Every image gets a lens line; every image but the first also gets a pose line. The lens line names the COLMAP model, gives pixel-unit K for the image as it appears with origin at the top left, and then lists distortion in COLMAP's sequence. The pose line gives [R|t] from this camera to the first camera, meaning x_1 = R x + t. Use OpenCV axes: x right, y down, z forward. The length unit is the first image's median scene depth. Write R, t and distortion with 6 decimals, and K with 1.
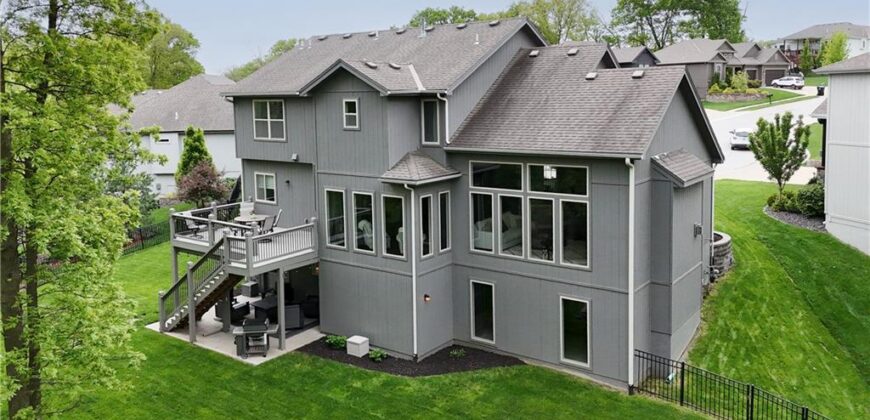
lens RADIAL K [[677.5, 0, 415.7], [0, 677.5, 171.2], [0, 0, 1]] dist [0.064834, -0.040524]
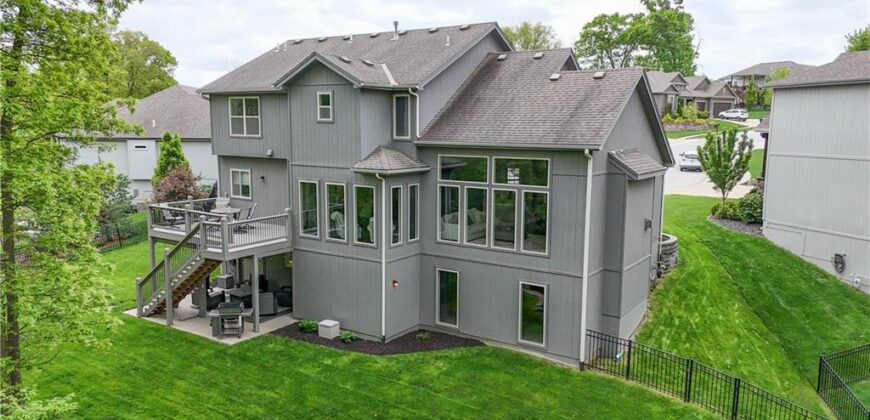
lens RADIAL K [[641.1, 0, 416.7], [0, 641.1, 232.8], [0, 0, 1]] dist [0.060888, -0.040533]
pose [[0.998662, 0.017797, 0.048549, -0.000004], [-0.020146, 0.998629, 0.048319, 0.057756], [-0.047623, -0.049232, 0.997651, 0.004892]]
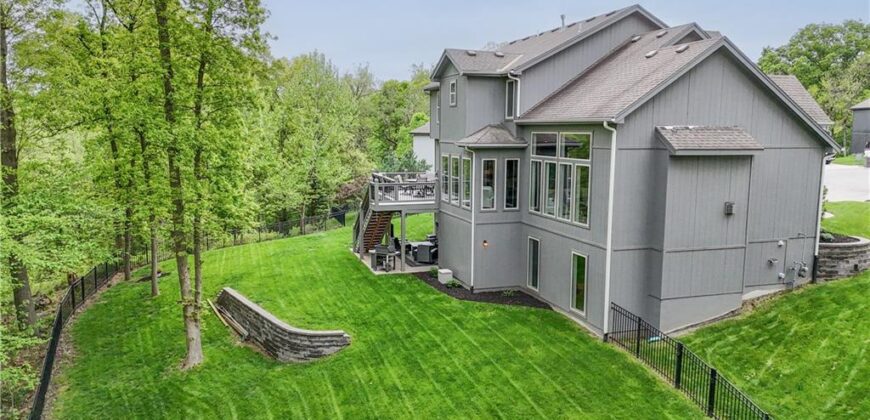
lens RADIAL K [[641.1, 0, 439.0], [0, 641.1, 241.2], [0, 0, 1]] dist [0.060888, -0.040533]
pose [[0.811675, 0.124150, -0.570764, 0.603158], [-0.094638, 0.992192, 0.081234, 0.095341], [0.576392, -0.011919, 0.817086, 0.001258]]
